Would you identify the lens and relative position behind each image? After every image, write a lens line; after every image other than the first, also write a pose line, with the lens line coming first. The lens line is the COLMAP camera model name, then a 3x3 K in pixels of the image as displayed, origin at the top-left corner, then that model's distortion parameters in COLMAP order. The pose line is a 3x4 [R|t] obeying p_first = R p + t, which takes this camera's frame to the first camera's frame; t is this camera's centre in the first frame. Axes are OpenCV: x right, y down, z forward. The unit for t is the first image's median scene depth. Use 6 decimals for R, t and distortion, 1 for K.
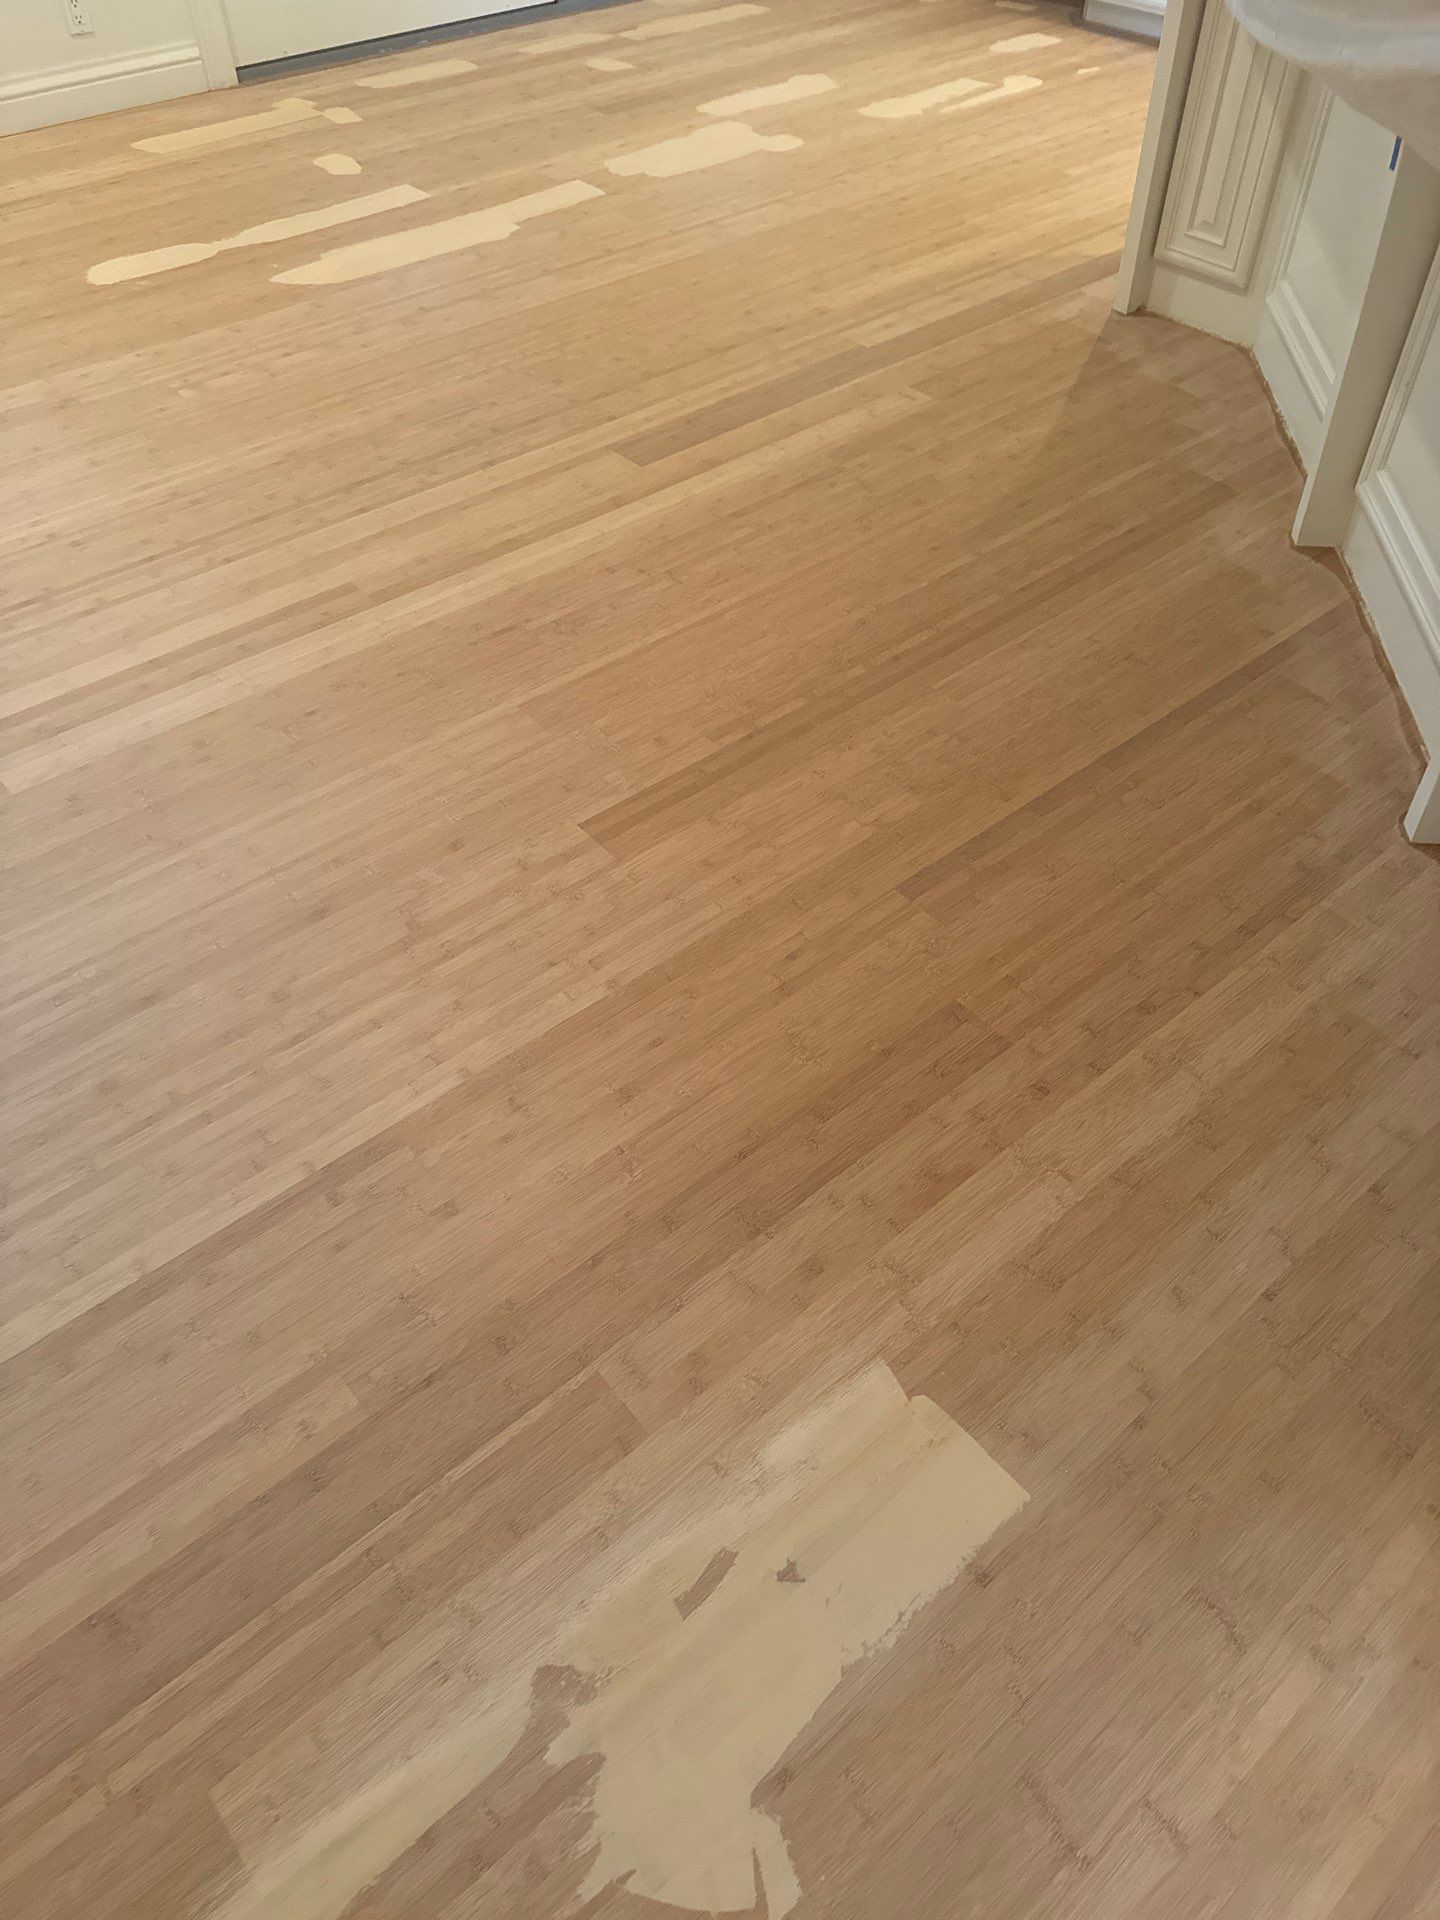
lens RADIAL K [[1338.9, 0, 720.0], [0, 1338.9, 960.0], [0, 0, 1]] dist [0.042974, -0.044748]
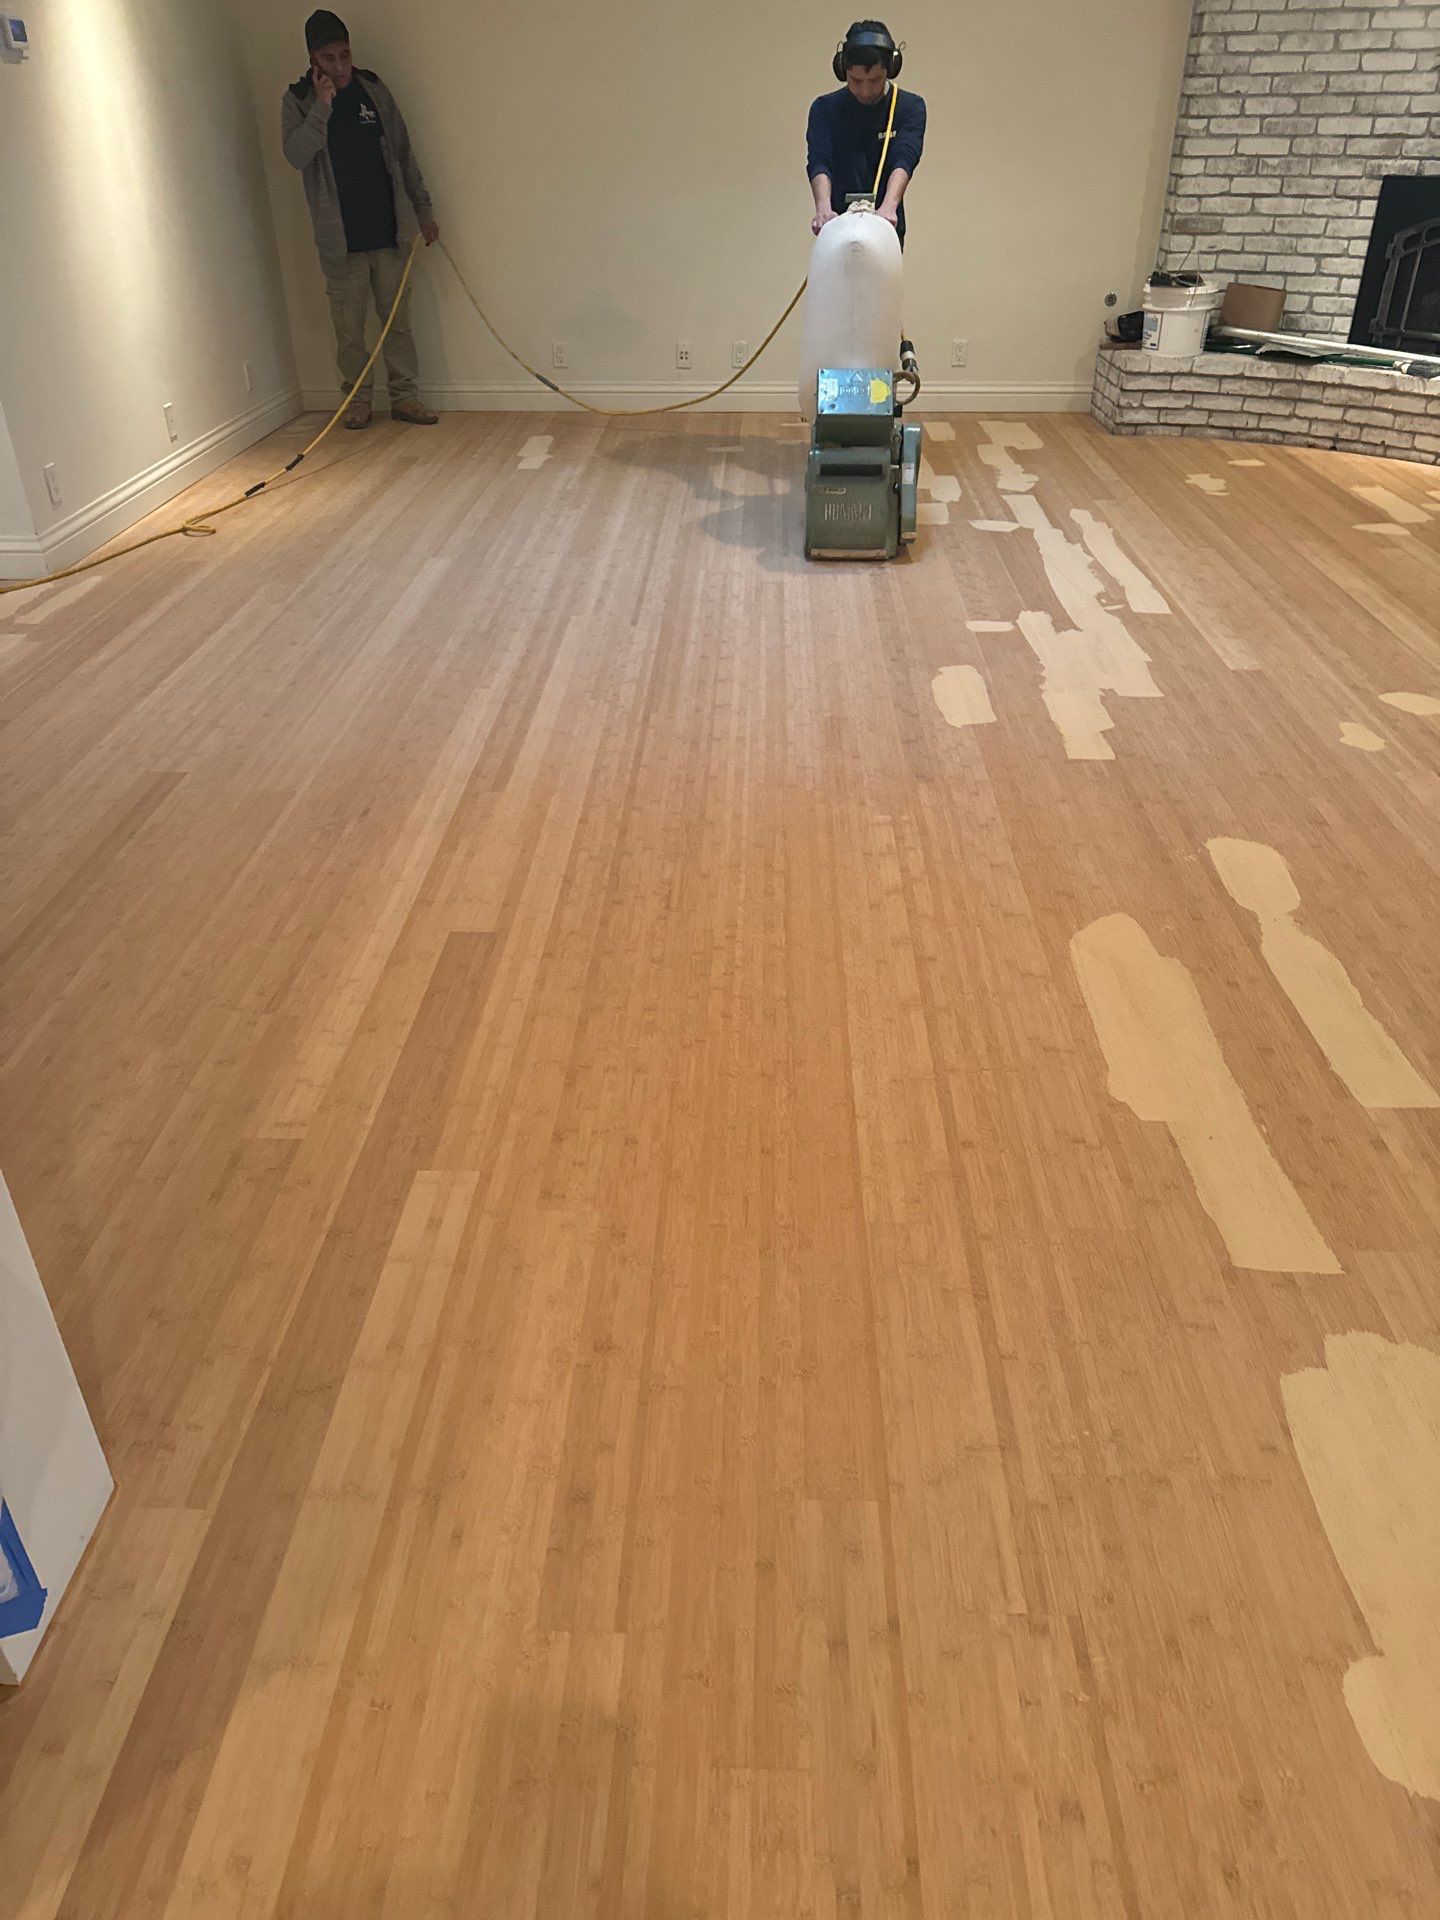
lens RADIAL K [[1338.9, 0, 720.0], [0, 1338.9, 960.0], [0, 0, 1]] dist [0.042974, -0.044748]
pose [[-0.666229, 0.408140, -0.624148, 0.404508], [-0.539130, 0.314655, 0.781237, -1.147170], [0.515245, 0.856980, 0.010409, 1.018381]]
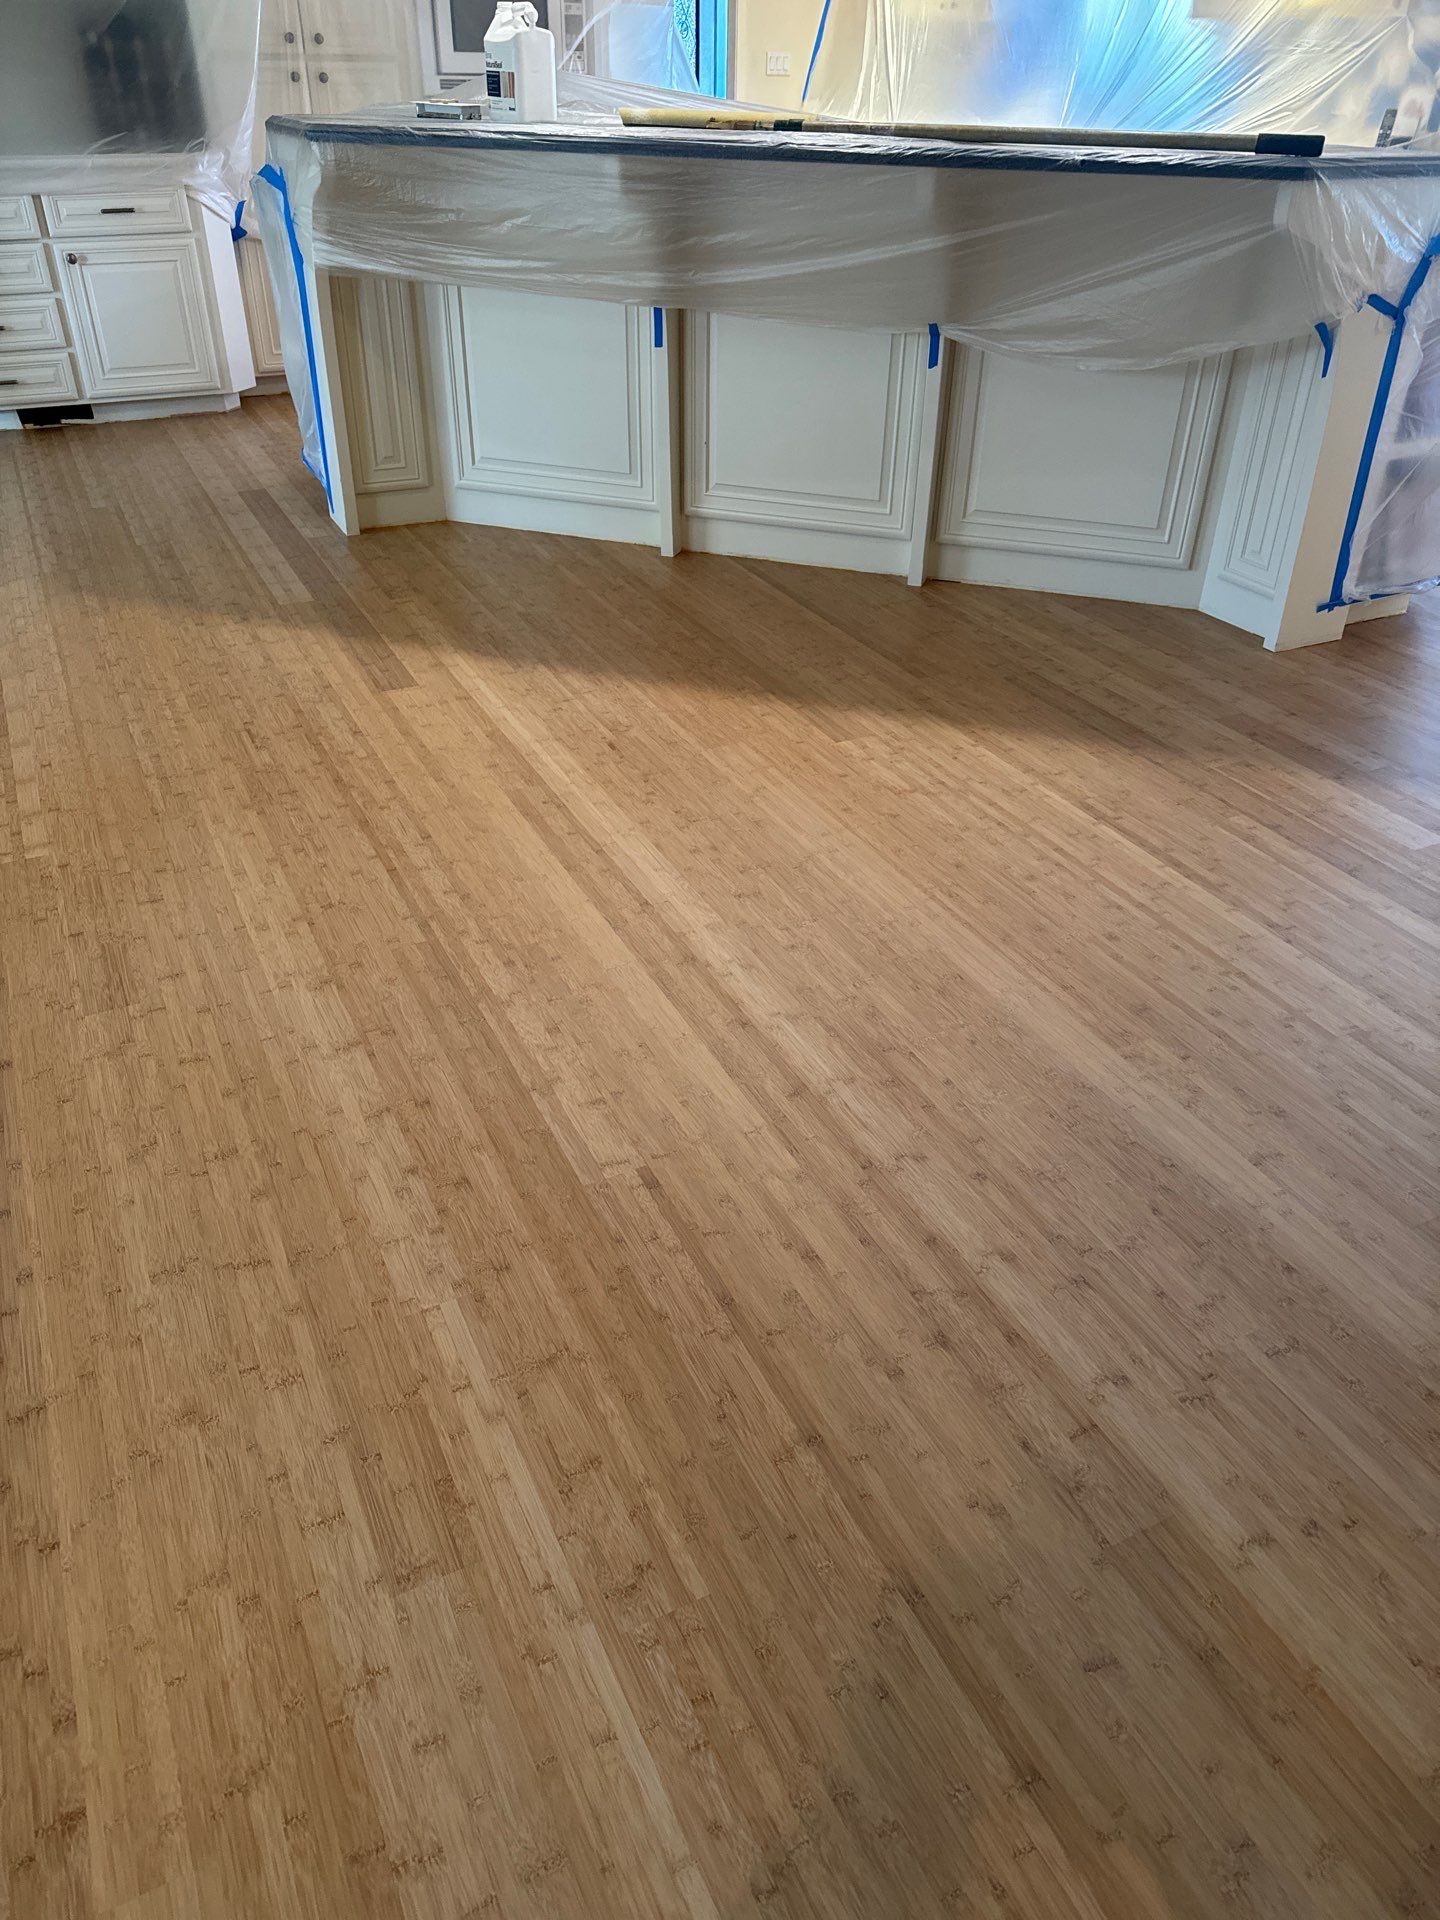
lens RADIAL K [[1344.6, 0, 729.6], [0, 1344.6, 968.6], [0, 0, 1]] dist [0.148969, -0.270524]
pose [[0.234824, -0.528927, 0.815533, -1.069254], [0.699734, 0.674341, 0.235874, -0.260843], [-0.674708, 0.515268, 0.528459, 0.245650]]
